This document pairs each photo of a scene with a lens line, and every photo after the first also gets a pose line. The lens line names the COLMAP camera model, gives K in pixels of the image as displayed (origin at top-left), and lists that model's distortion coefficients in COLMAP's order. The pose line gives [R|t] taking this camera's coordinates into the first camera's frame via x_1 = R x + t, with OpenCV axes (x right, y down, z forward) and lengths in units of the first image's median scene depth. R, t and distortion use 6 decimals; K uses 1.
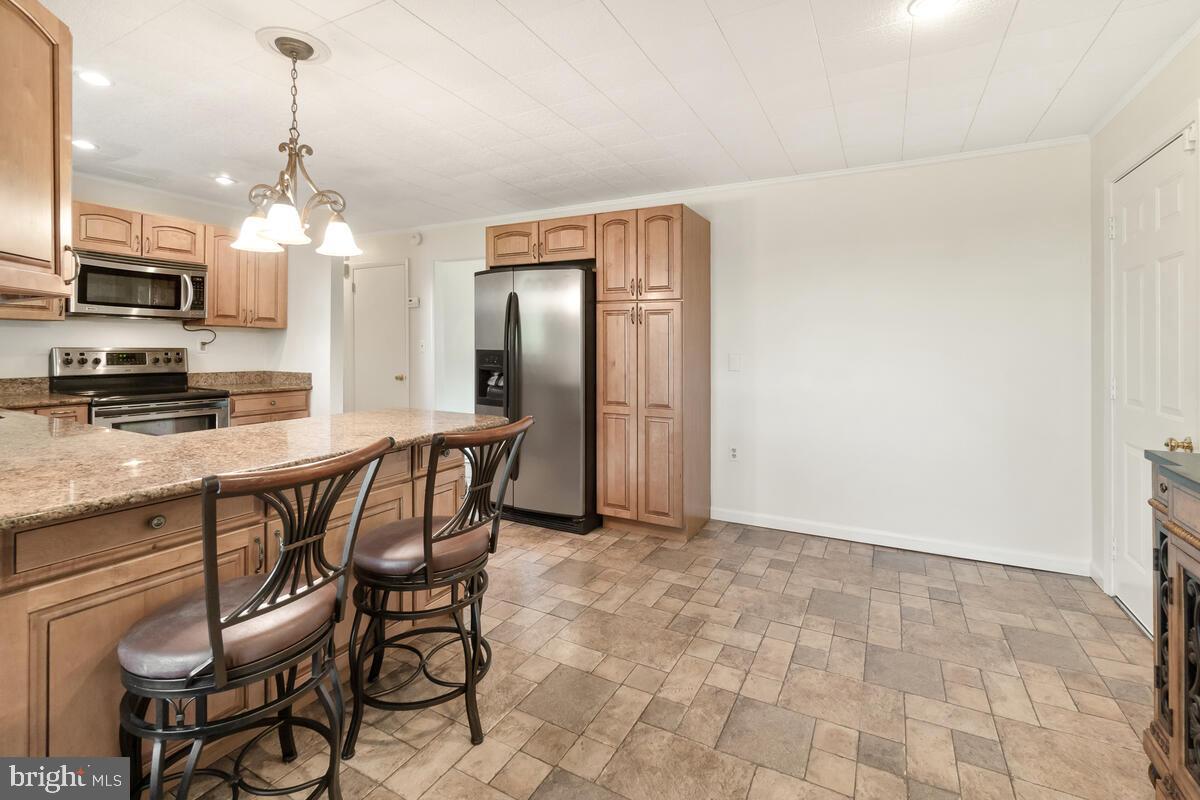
lens RADIAL K [[536.4, 0, 602.2], [0, 536.4, 346.2], [0, 0, 1]] dist [0.000896, 0.000024]
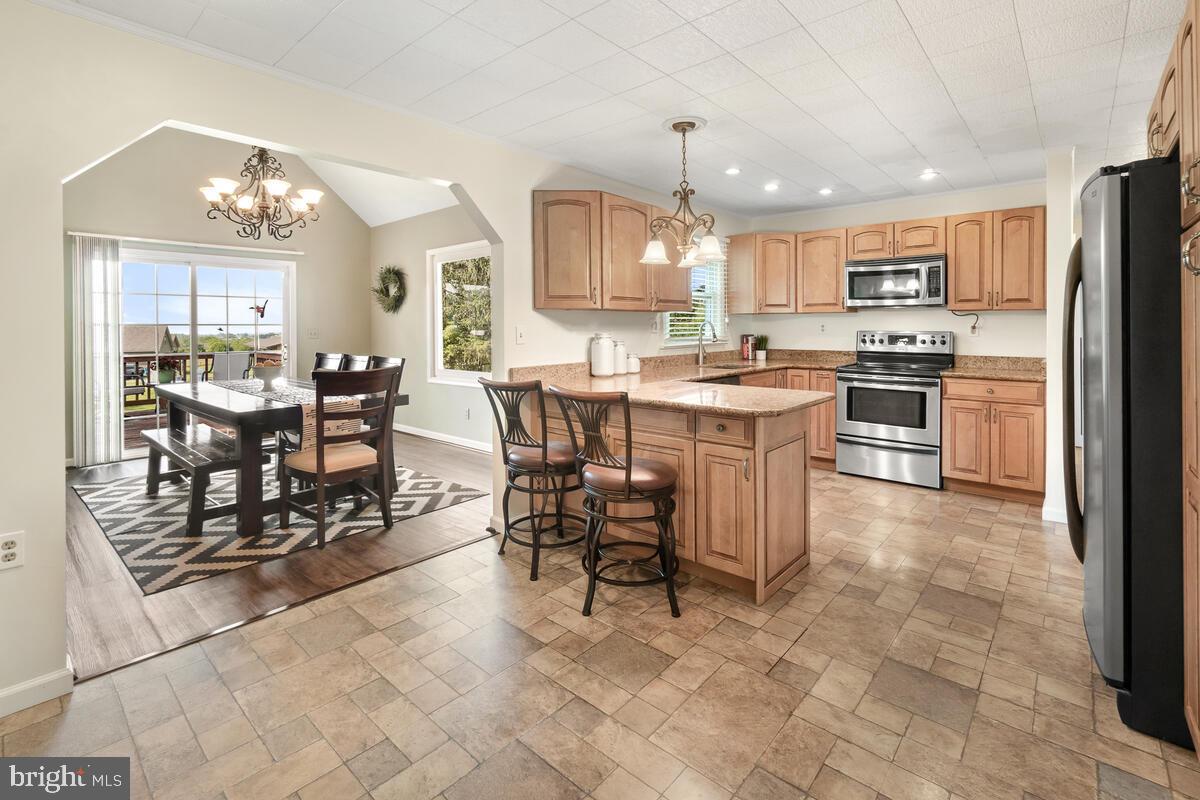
lens RADIAL K [[542.2, 0, 596.8], [0, 542.2, 329.2], [0, 0, 1]] dist [-0.001236, -0.000190]
pose [[-0.232660, -0.000425, -0.972558, 0.495233], [-0.000668, 1.000000, -0.000277, -0.000811], [0.972558, 0.000585, -0.232661, 0.594967]]
